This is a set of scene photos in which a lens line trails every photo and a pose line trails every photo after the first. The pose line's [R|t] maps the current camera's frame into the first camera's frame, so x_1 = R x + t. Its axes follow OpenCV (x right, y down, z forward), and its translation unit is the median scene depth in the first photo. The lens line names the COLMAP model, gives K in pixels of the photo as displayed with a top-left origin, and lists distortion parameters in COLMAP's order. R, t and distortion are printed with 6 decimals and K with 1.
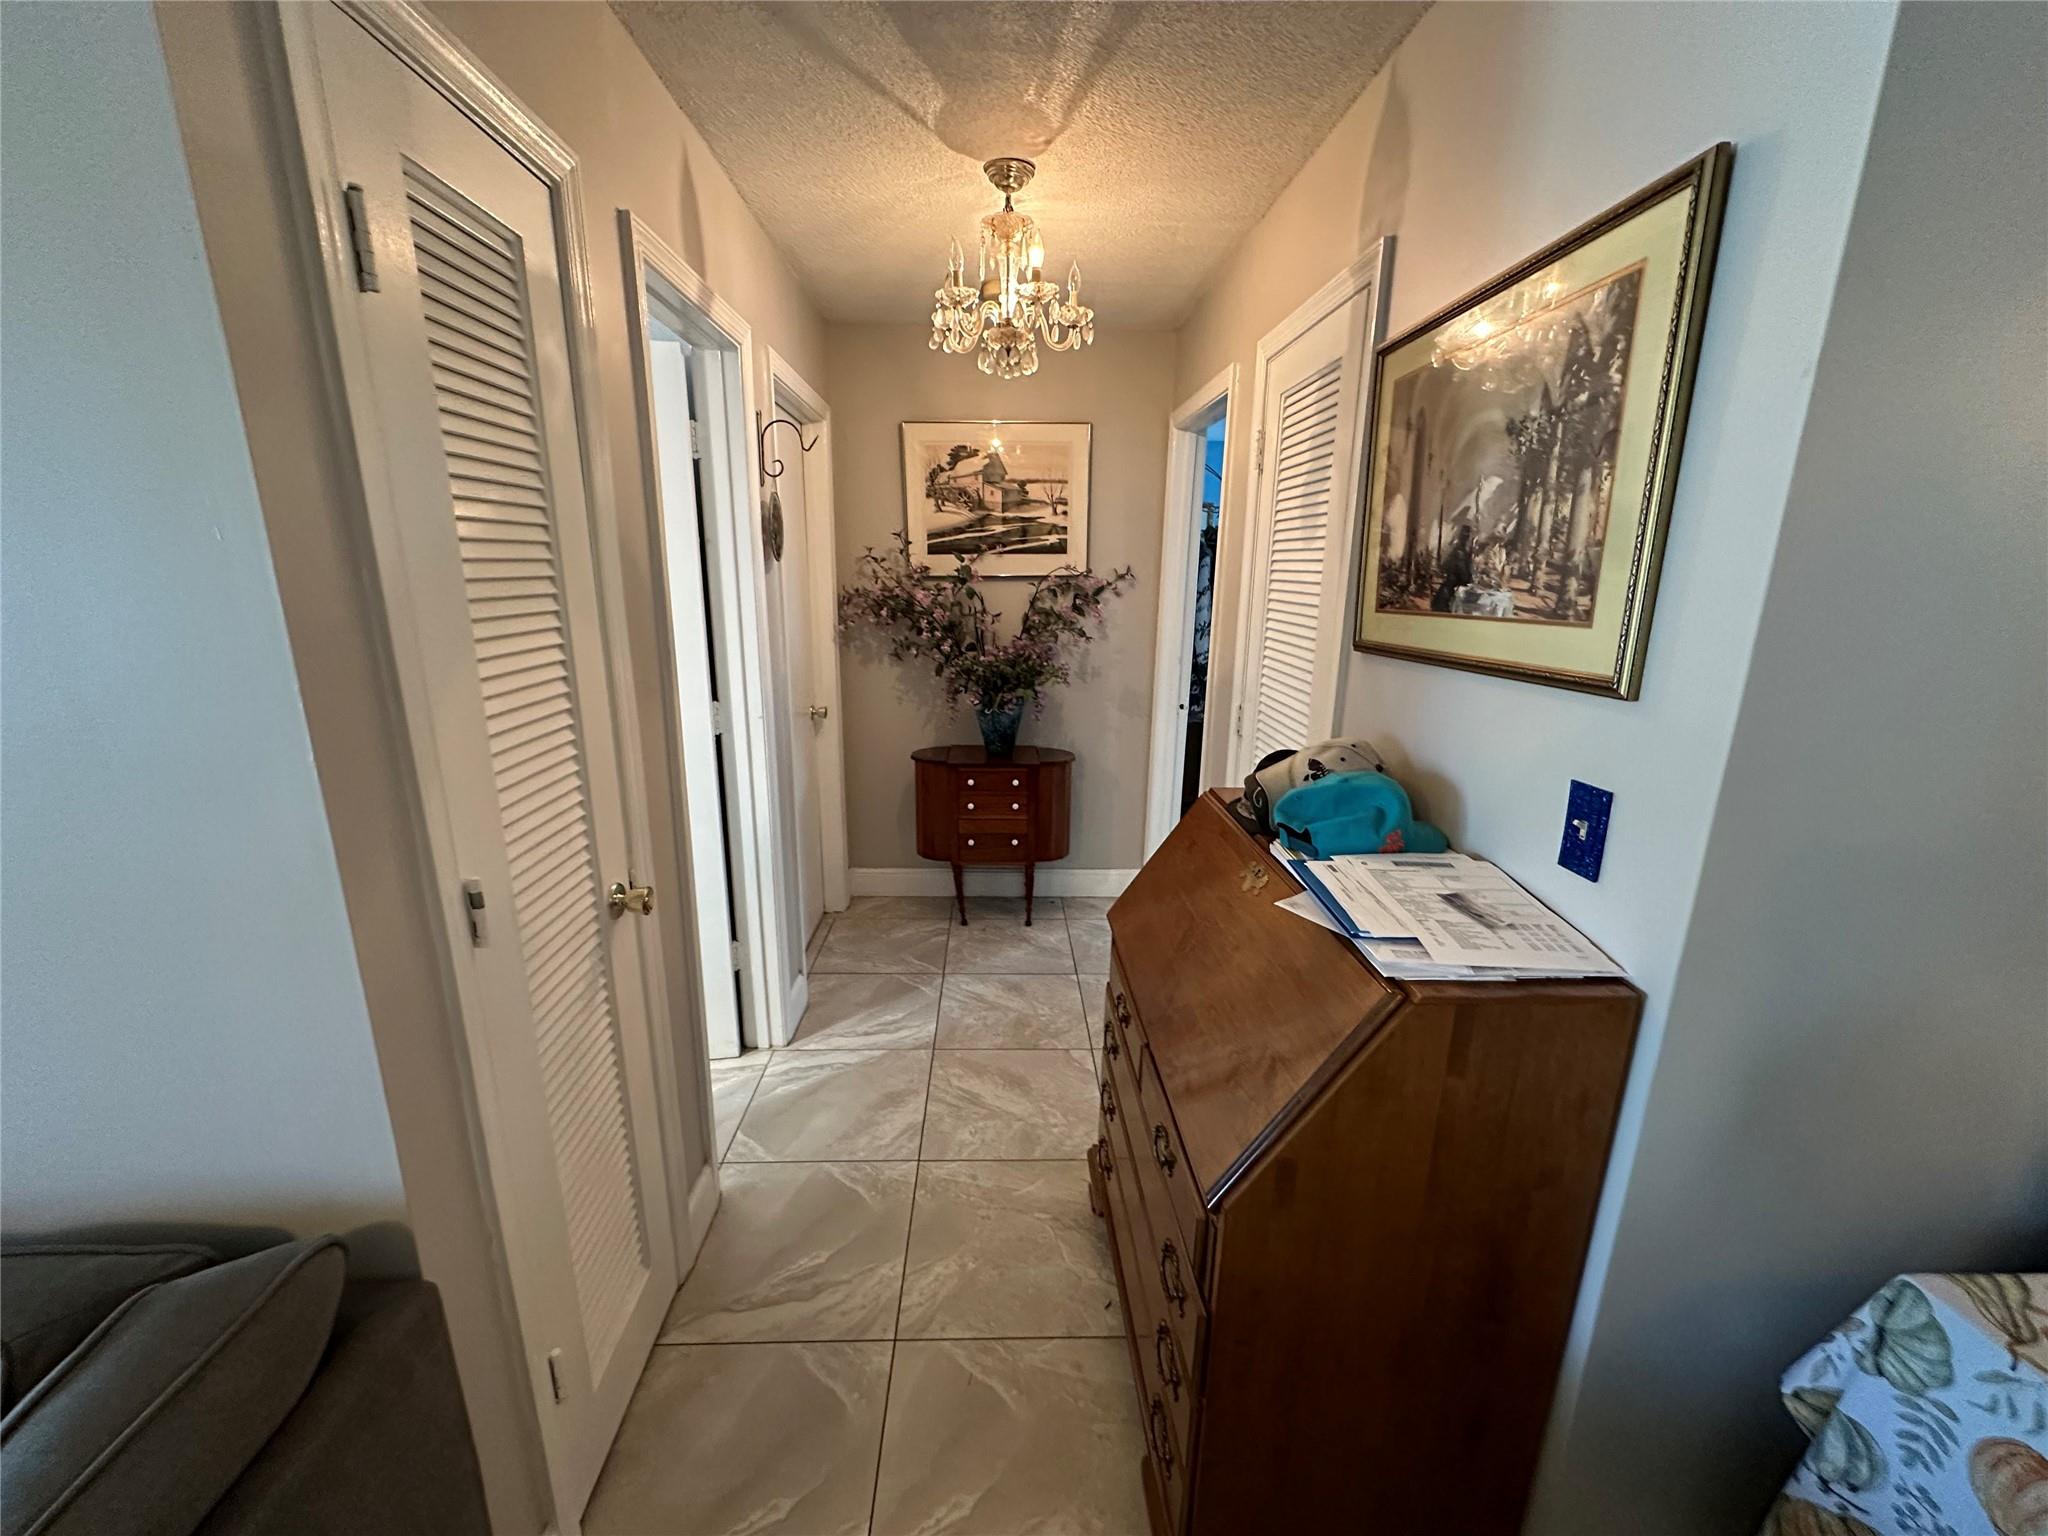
lens RADIAL K [[816.9, 0, 1023.5], [0, 816.9, 767.6], [0, 0, 1]] dist [-0.000539, 0.000460]
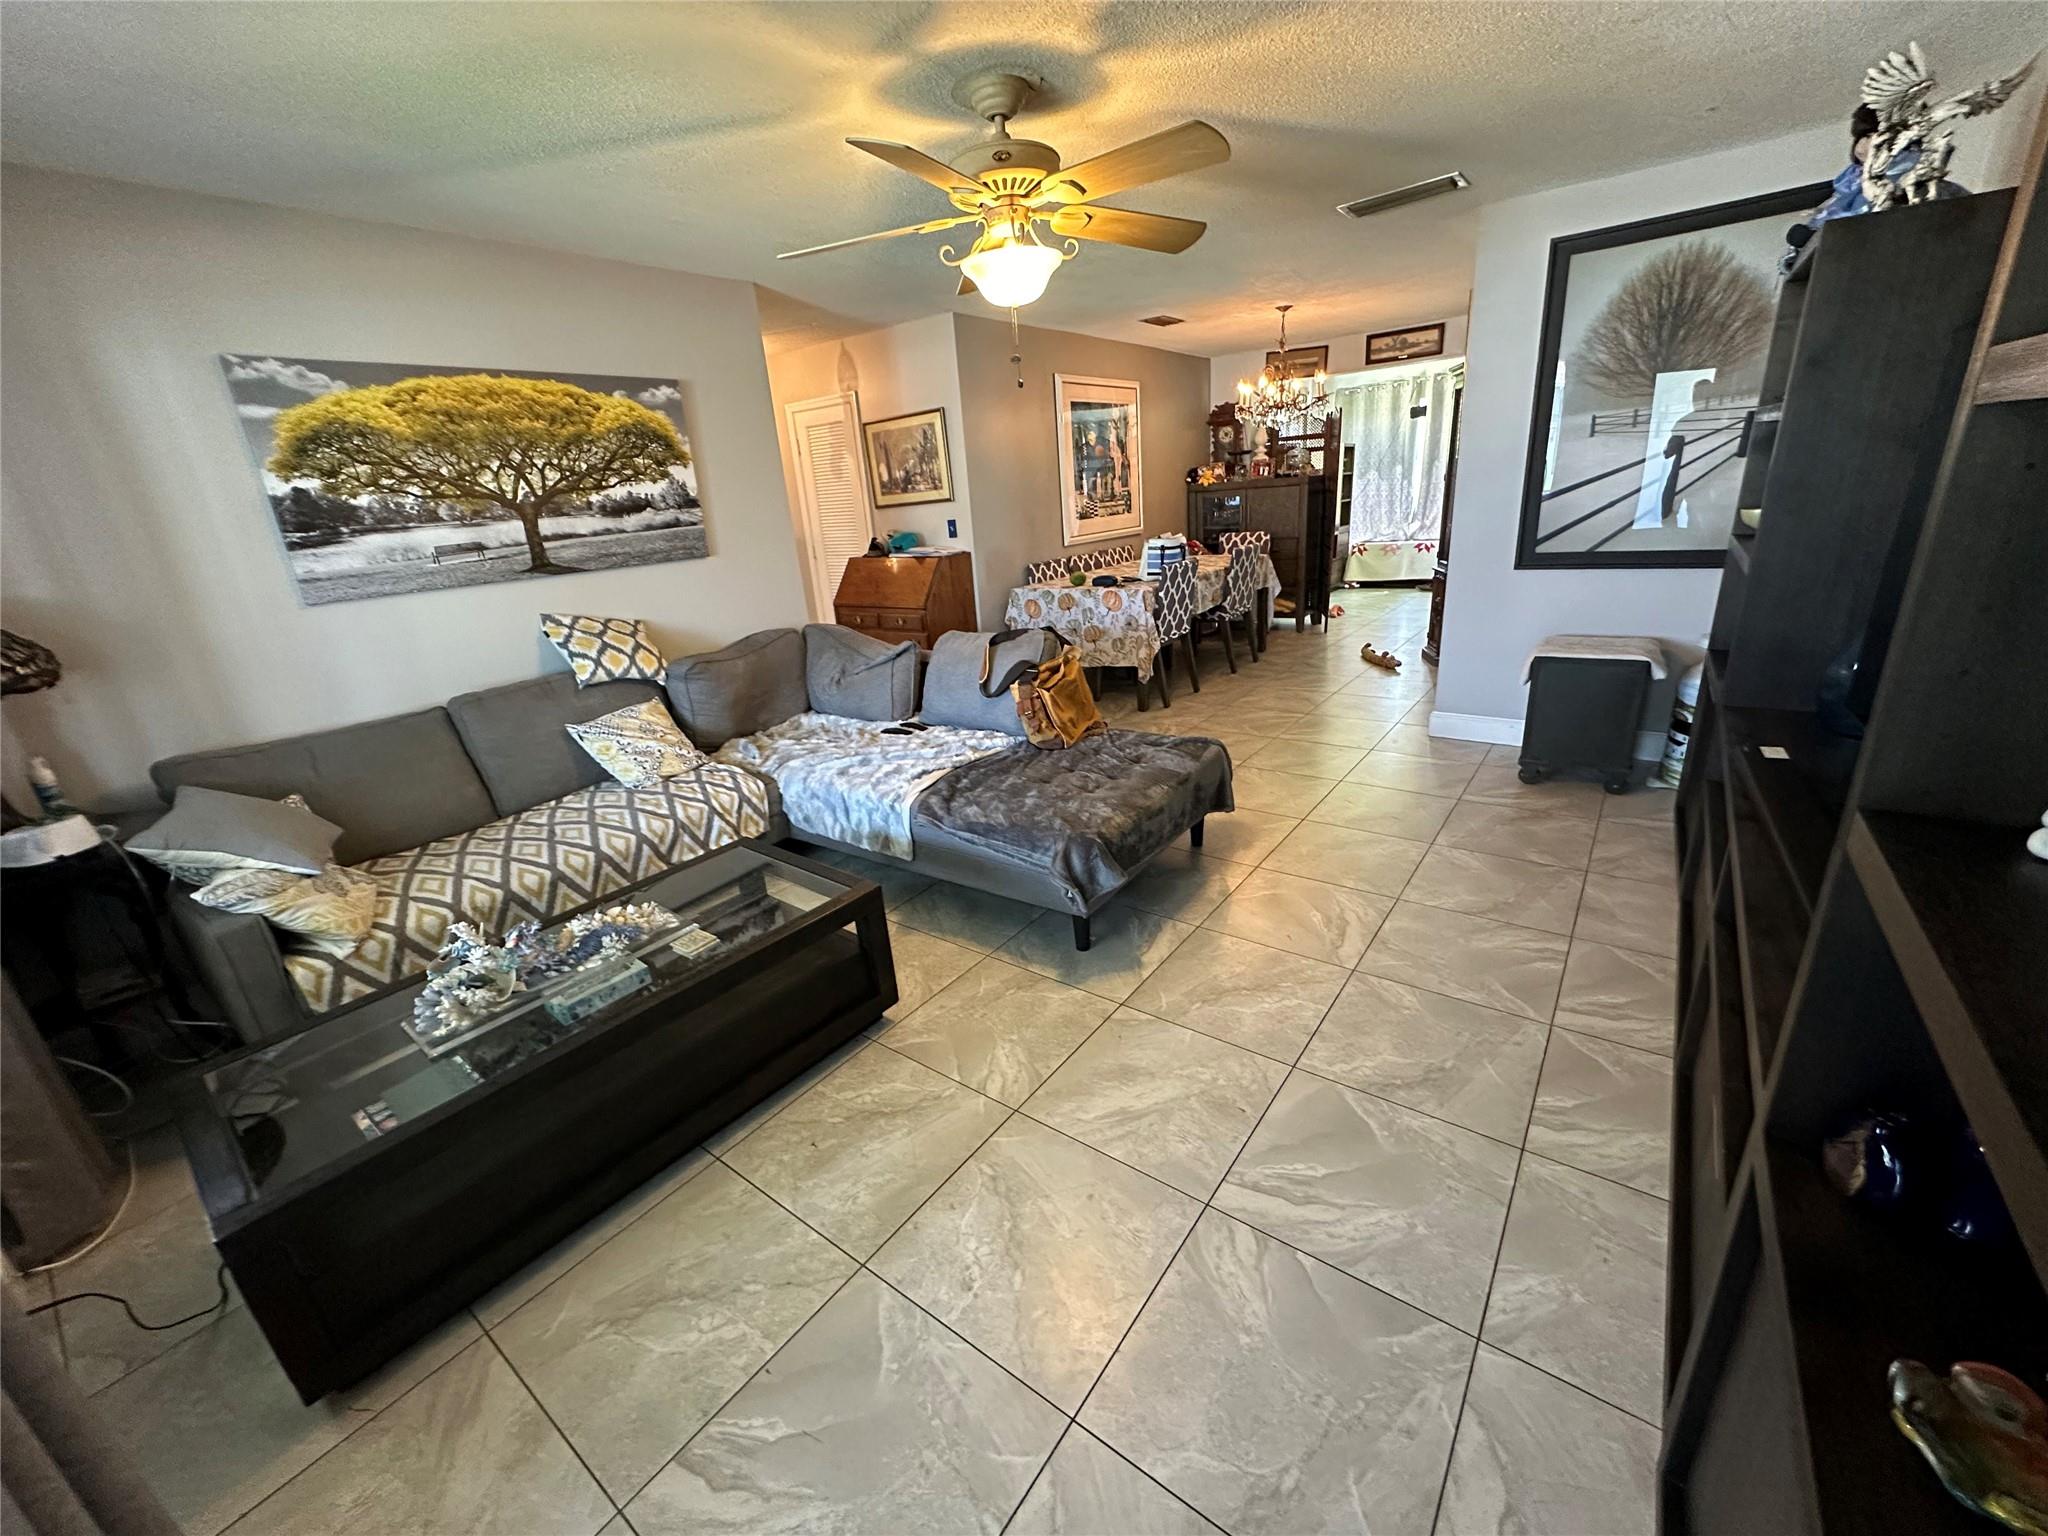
lens RADIAL K [[816.9, 0, 1022.5], [0, 816.9, 766.7], [0, 0, 1]] dist [-0.000539, 0.000460]
pose [[0.627774, -0.307679, 0.715006, -0.987779], [0.264673, 0.948207, 0.175647, 0.219839], [-0.732017, 0.078976, 0.676694, -0.838027]]
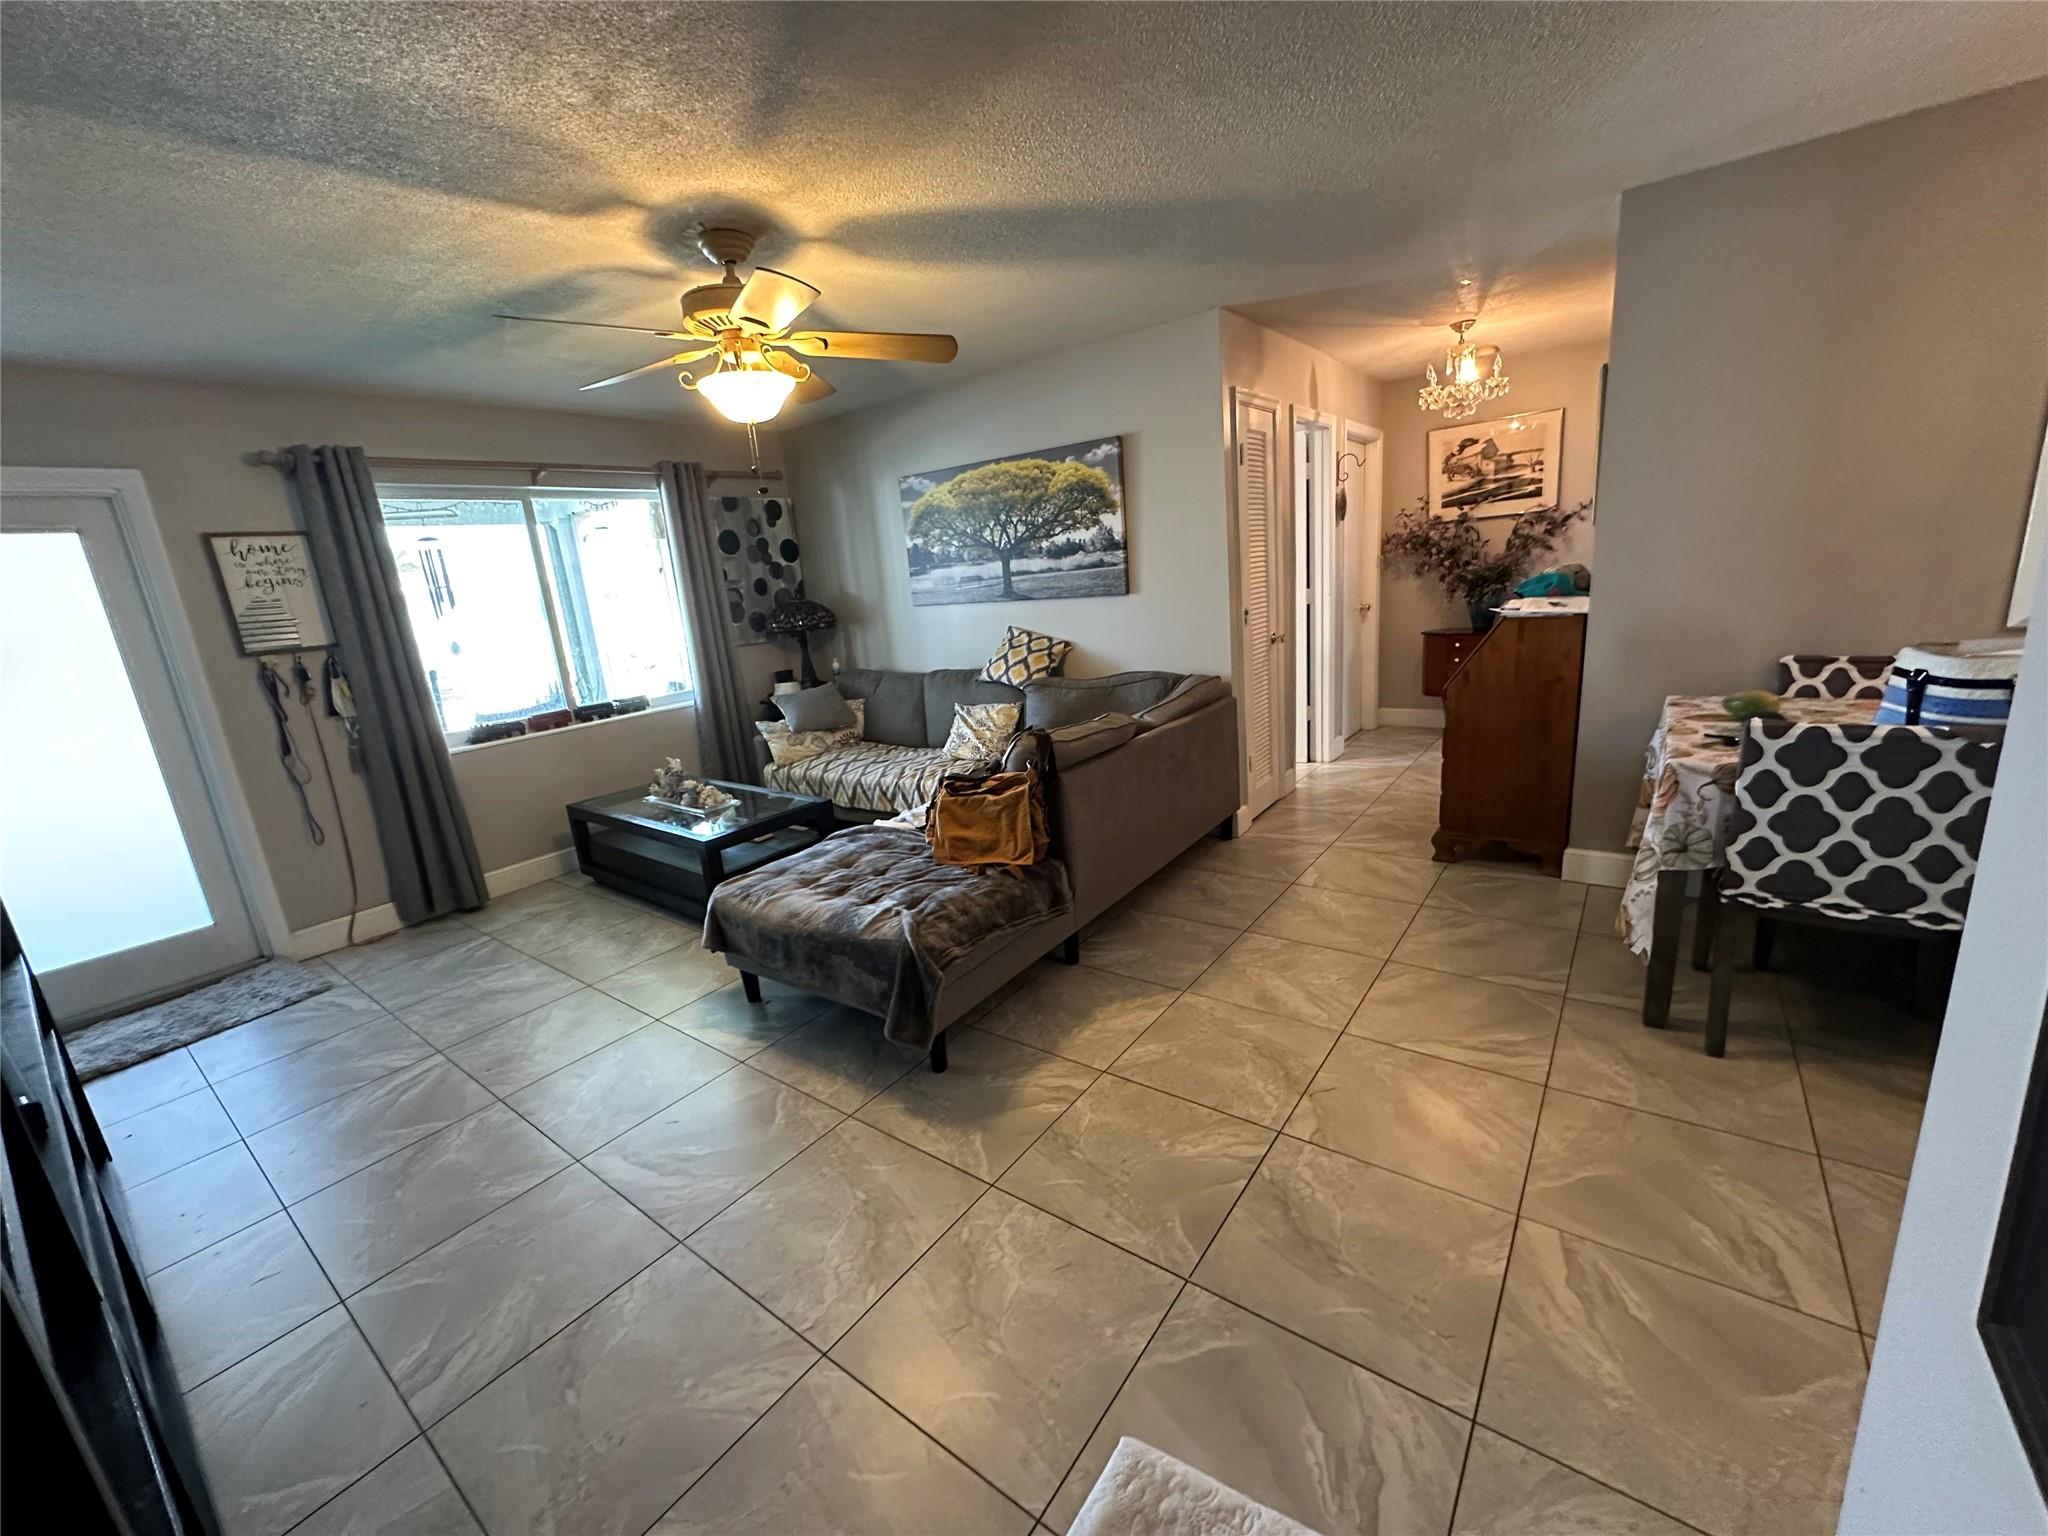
lens RADIAL K [[816.9, 0, 1015.8], [0, 816.9, 766.5], [0, 0, 1]] dist [-0.000539, 0.000460]
pose [[0.771201, 0.072549, -0.632444, 0.304926], [-0.059309, 0.997352, 0.042087, 0.242954], [0.633822, 0.005052, 0.773462, -0.826464]]
